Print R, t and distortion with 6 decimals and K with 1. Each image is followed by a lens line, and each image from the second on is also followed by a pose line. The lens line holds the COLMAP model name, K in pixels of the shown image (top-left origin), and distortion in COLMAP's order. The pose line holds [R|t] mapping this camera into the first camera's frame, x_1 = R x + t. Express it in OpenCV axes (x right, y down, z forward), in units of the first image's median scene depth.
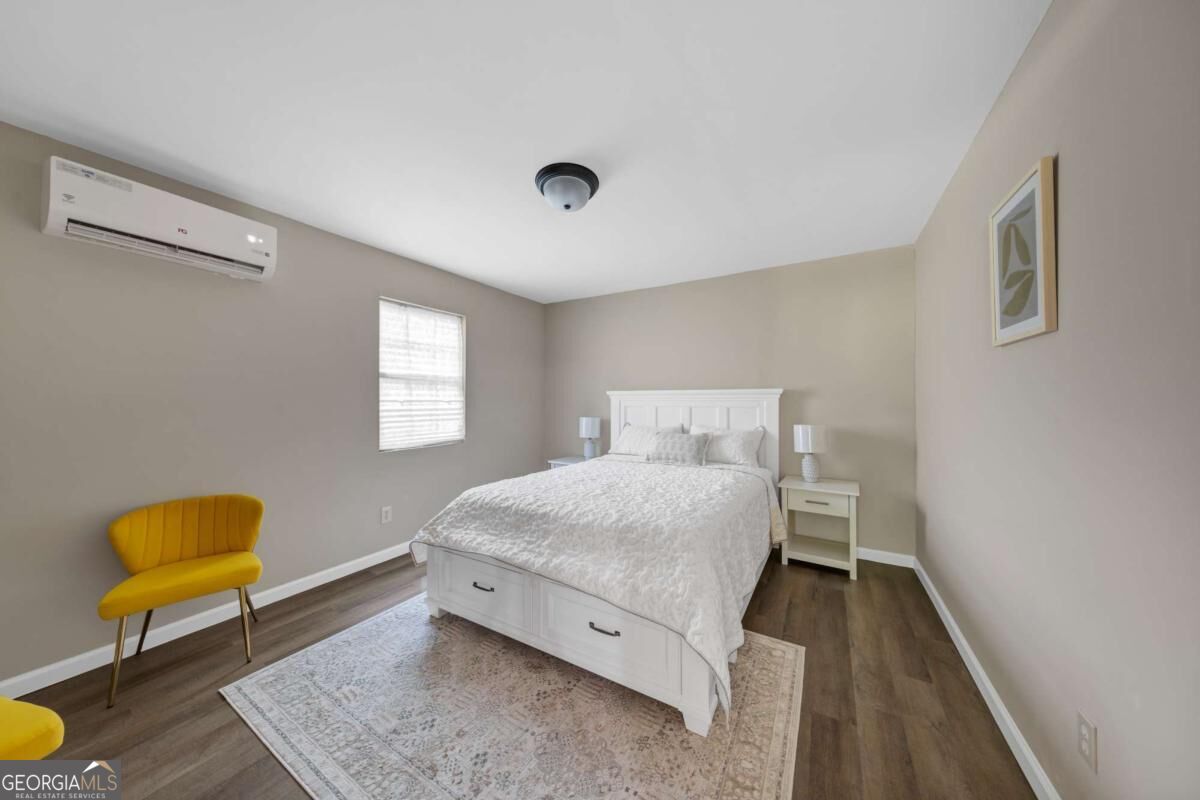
lens RADIAL K [[381.7, 0, 595.8], [0, 381.7, 399.8], [0, 0, 1]] dist [-0.000122, -0.000025]
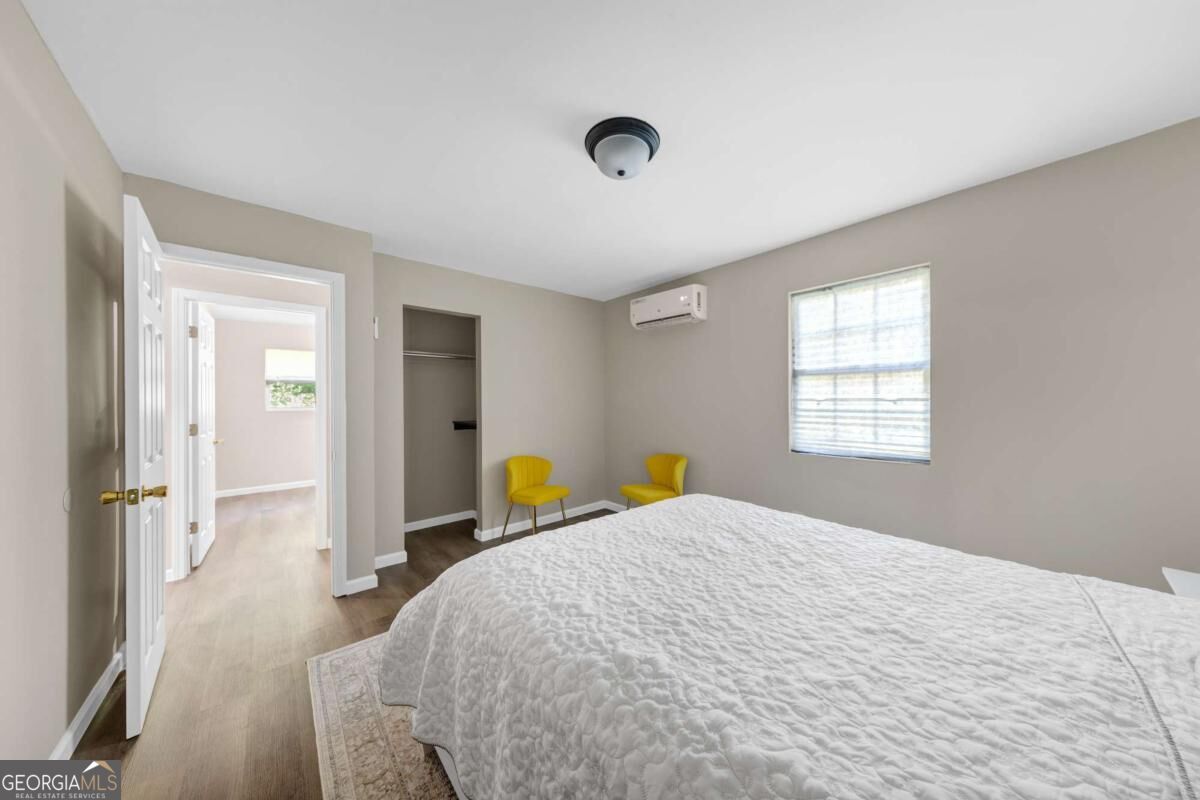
lens RADIAL K [[381.7, 0, 597.6], [0, 381.7, 398.6], [0, 0, 1]] dist [-0.000122, -0.000025]
pose [[-0.313559, -0.000196, -0.949569, 0.470412], [0.012499, 0.999912, -0.004334, -0.001920], [0.949487, -0.013228, -0.313529, 0.763697]]
